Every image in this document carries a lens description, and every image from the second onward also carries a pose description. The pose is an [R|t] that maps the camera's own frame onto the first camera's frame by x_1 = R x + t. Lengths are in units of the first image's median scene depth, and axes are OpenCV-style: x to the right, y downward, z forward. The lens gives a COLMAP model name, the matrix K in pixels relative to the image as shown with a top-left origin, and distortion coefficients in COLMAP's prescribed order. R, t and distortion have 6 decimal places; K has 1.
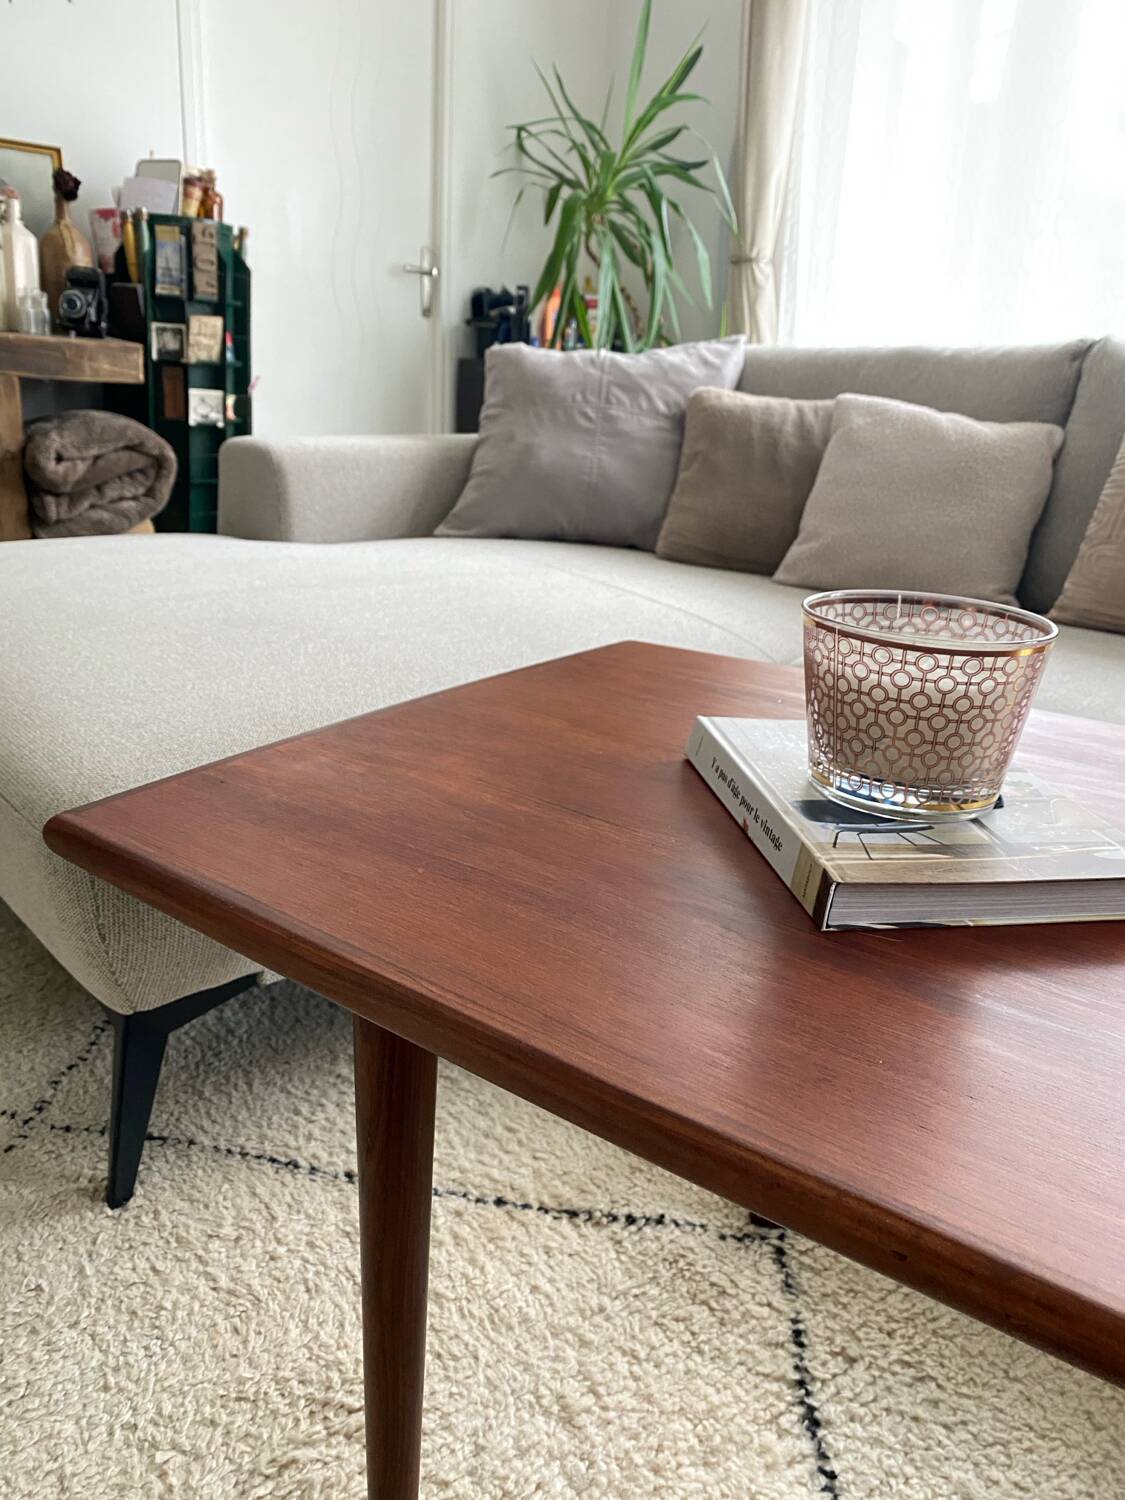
lens RADIAL K [[1150.5, 0, 559.5], [0, 1150.5, 732.3], [0, 0, 1]] dist [0.023232, -0.018743]
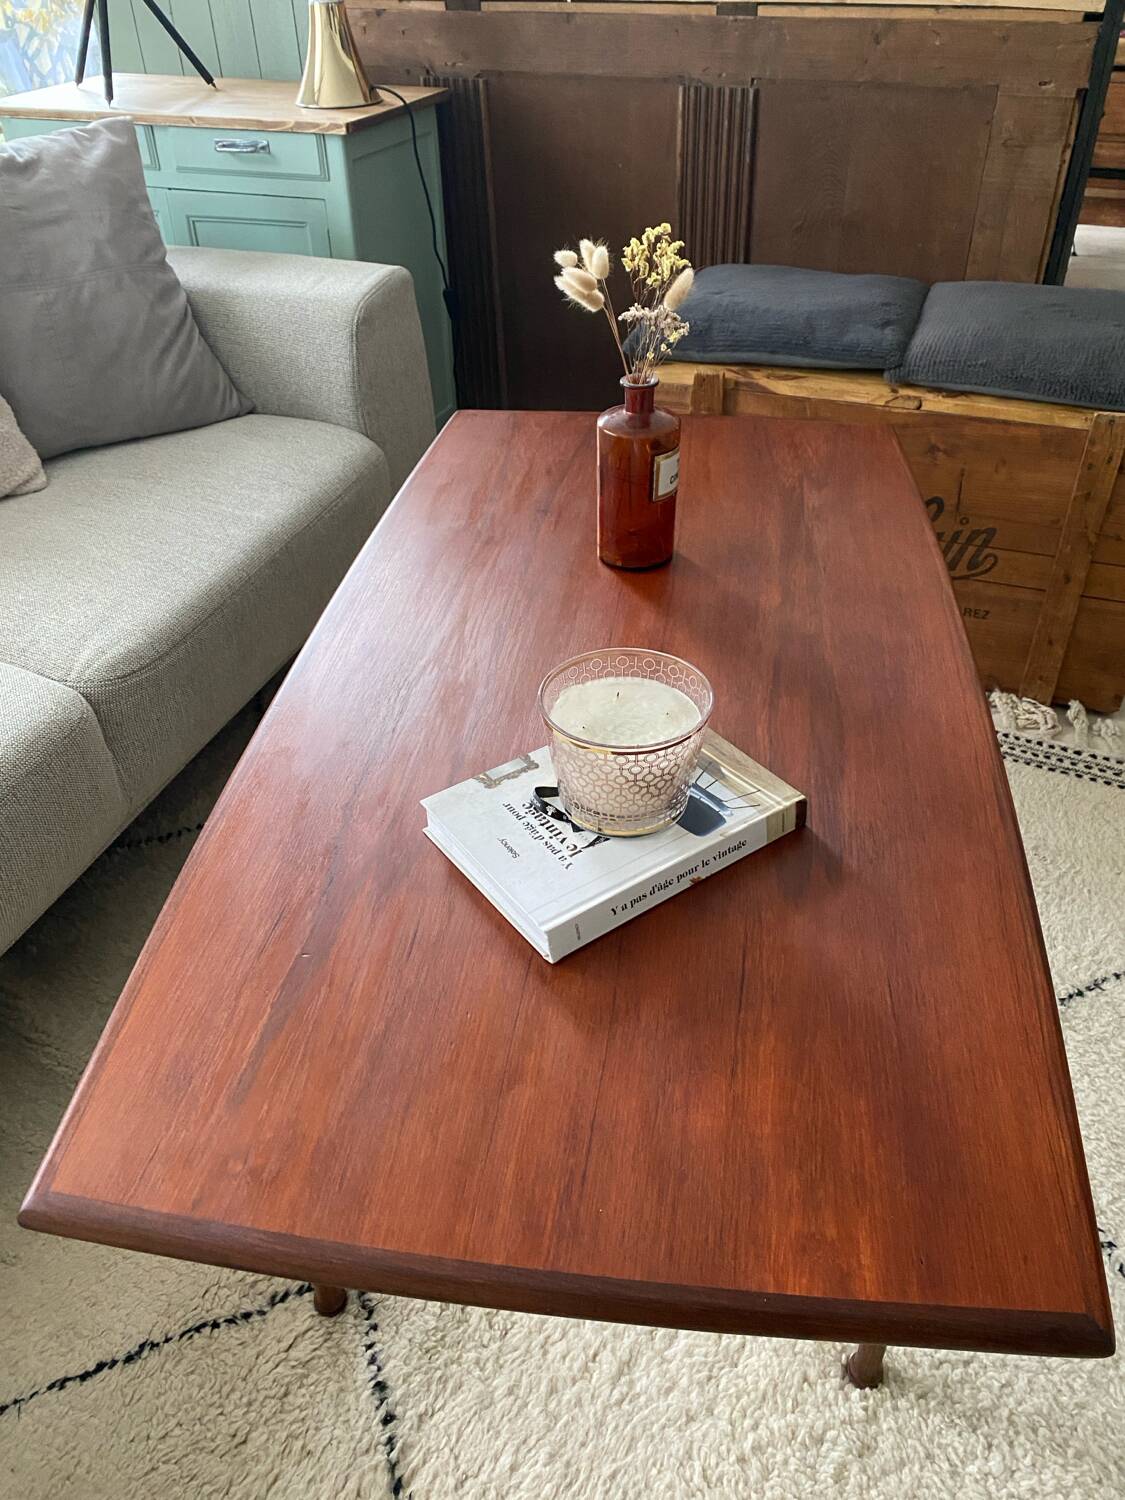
lens RADIAL K [[1150.5, 0, 562.3], [0, 1150.5, 733.8], [0, 0, 1]] dist [0.023232, -0.018743]
pose [[-0.456227, -0.562765, 0.689313, -0.182176], [0.264975, 0.653574, 0.708963, -0.312662], [-0.849497, 0.506099, -0.149059, 0.378540]]
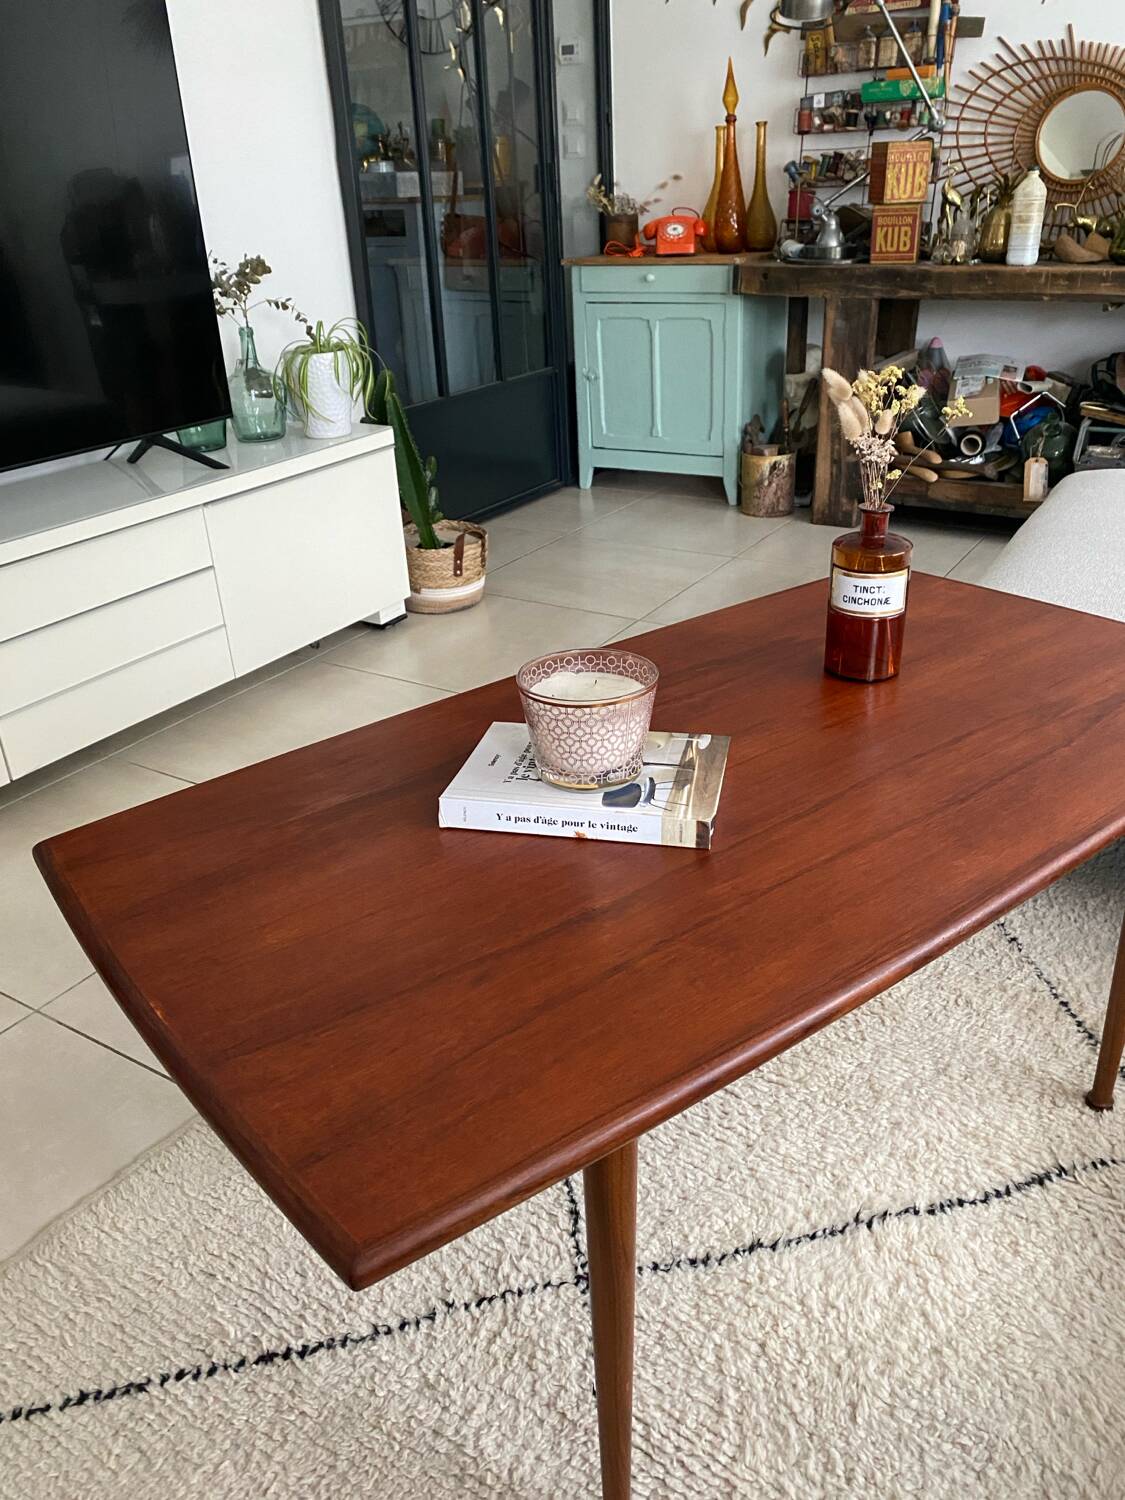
lens RADIAL K [[1150.5, 0, 566.9], [0, 1150.5, 740.2], [0, 0, 1]] dist [0.023232, -0.018743]
pose [[0.302223, 0.366501, -0.879965, 0.481304], [-0.240541, 0.922581, 0.301637, -0.096367], [0.922389, 0.120506, 0.366984, -0.073059]]
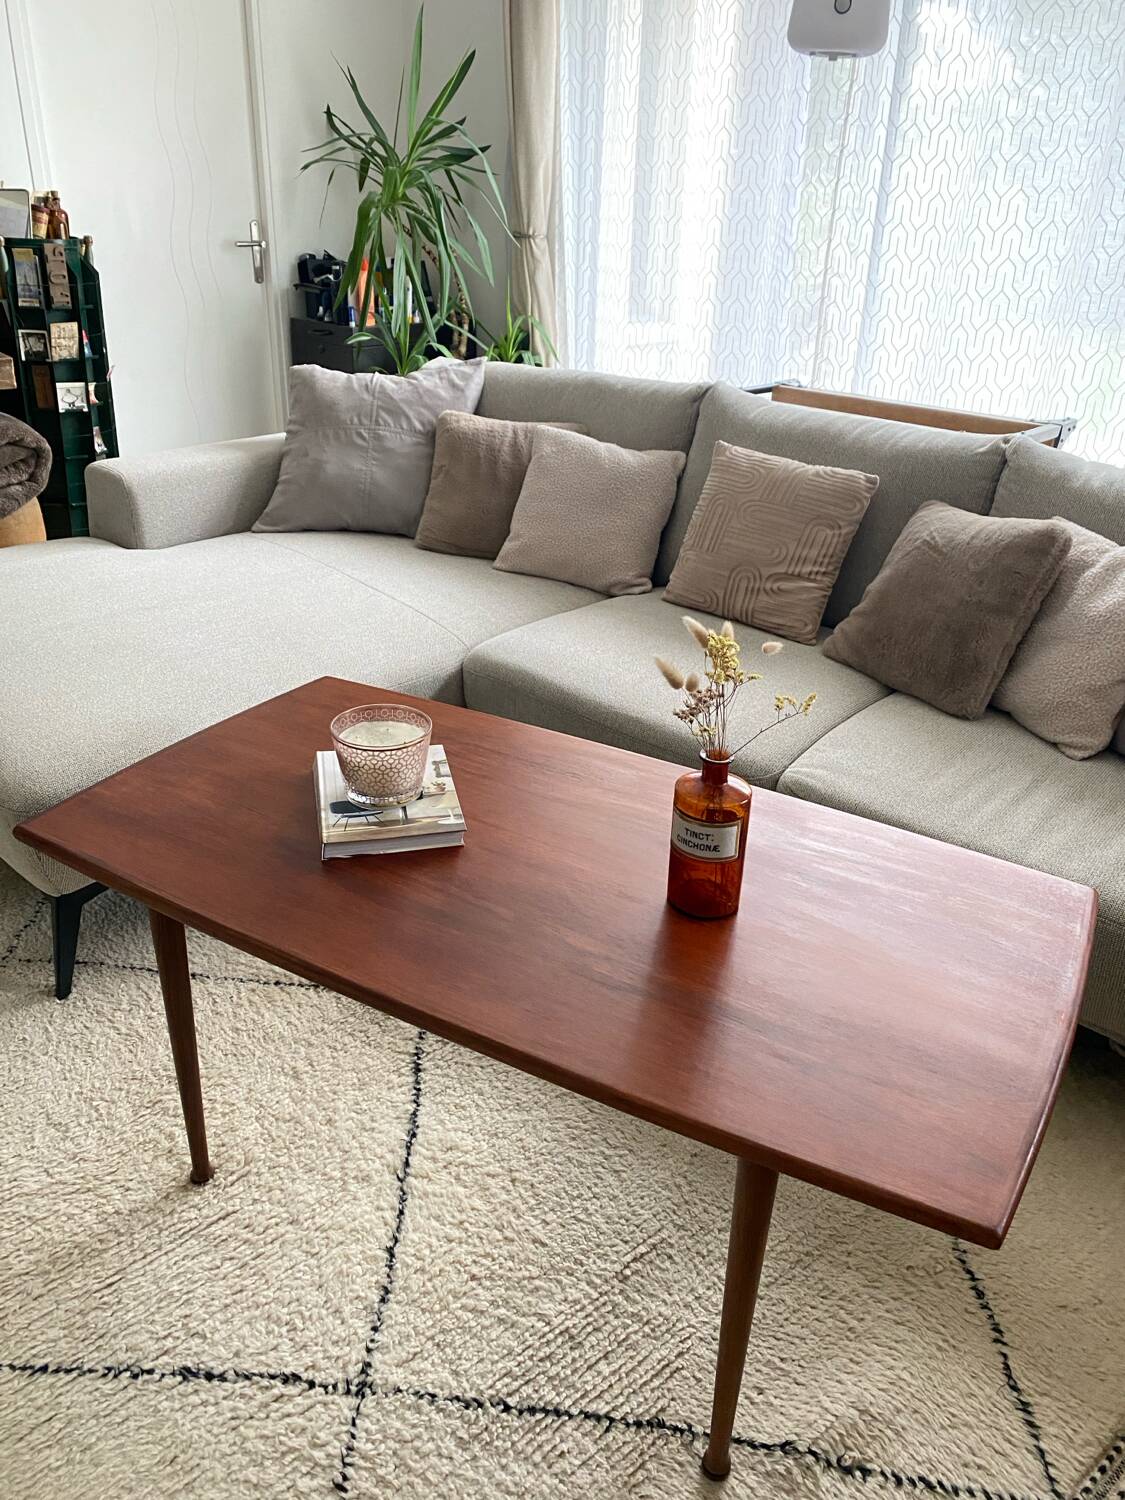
lens RADIAL K [[1150.5, 0, 555.9], [0, 1150.5, 739.5], [0, 0, 1]] dist [0.023232, -0.018743]
pose [[0.996881, -0.049425, 0.061529, 0.156281], [0.039851, 0.988166, 0.148123, -0.120518], [-0.068122, -0.145209, 0.987053, -0.410377]]
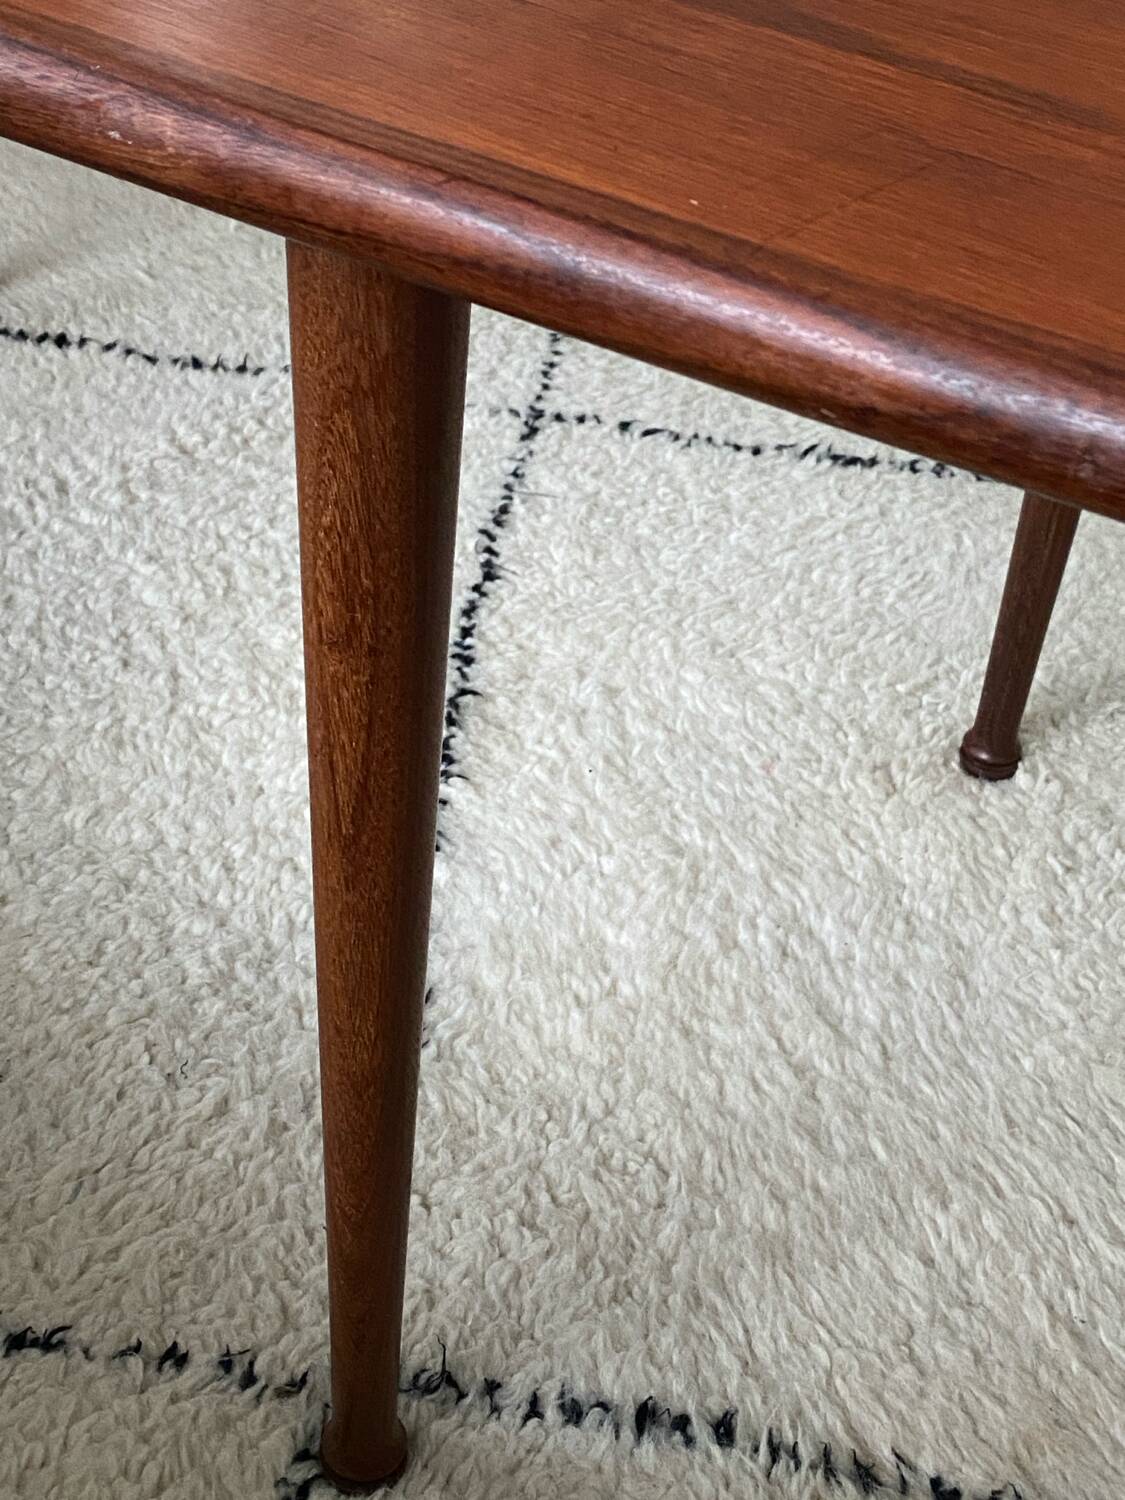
lens RADIAL K [[2032.6, 0, 566.8], [0, 2032.6, 748.4], [0, 0, 1]] dist [0.055793, 0.000000]
pose [[-0.994393, -0.085707, -0.061935, 0.091133], [-0.098758, 0.543373, 0.833662, -0.143747], [-0.037797, 0.835105, -0.548790, 0.616279]]
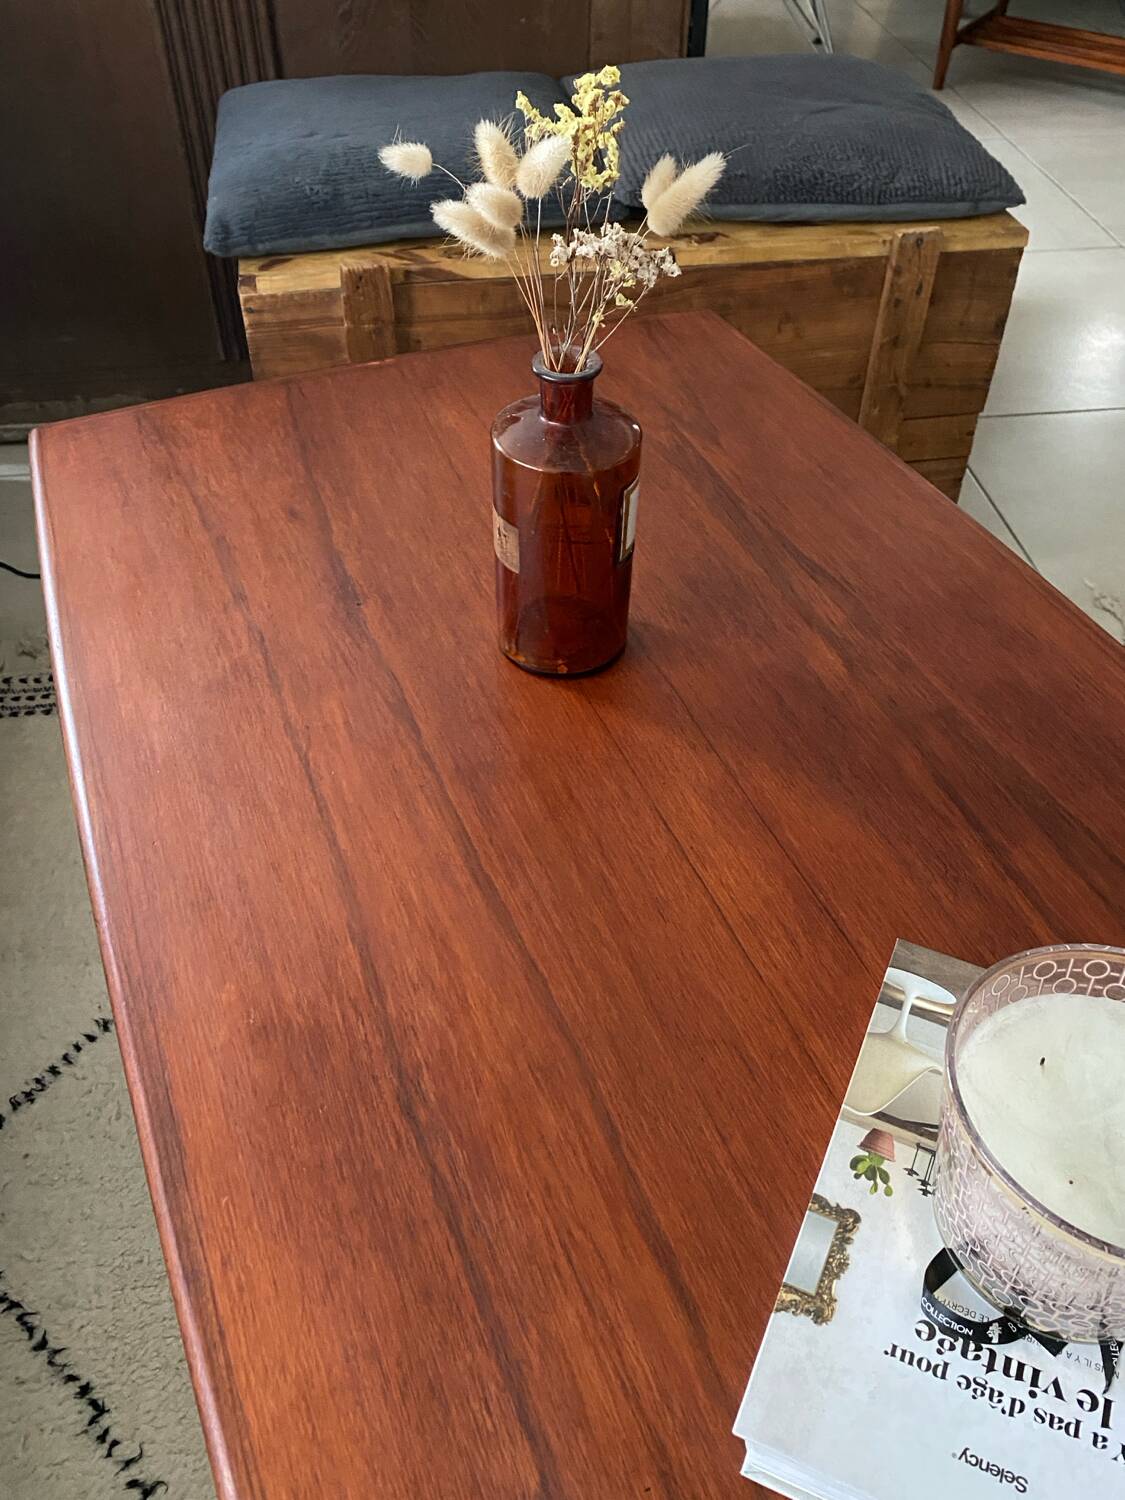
lens RADIAL K [[1305.5, 0, 564.2], [0, 1305.5, 730.7], [0, 0, 1]] dist [0.021757, -0.015923]
pose [[-0.842372, -0.406670, 0.353594, 0.120346], [0.112994, 0.508272, 0.853752, -0.263828], [-0.526917, 0.759131, -0.382203, 0.382644]]
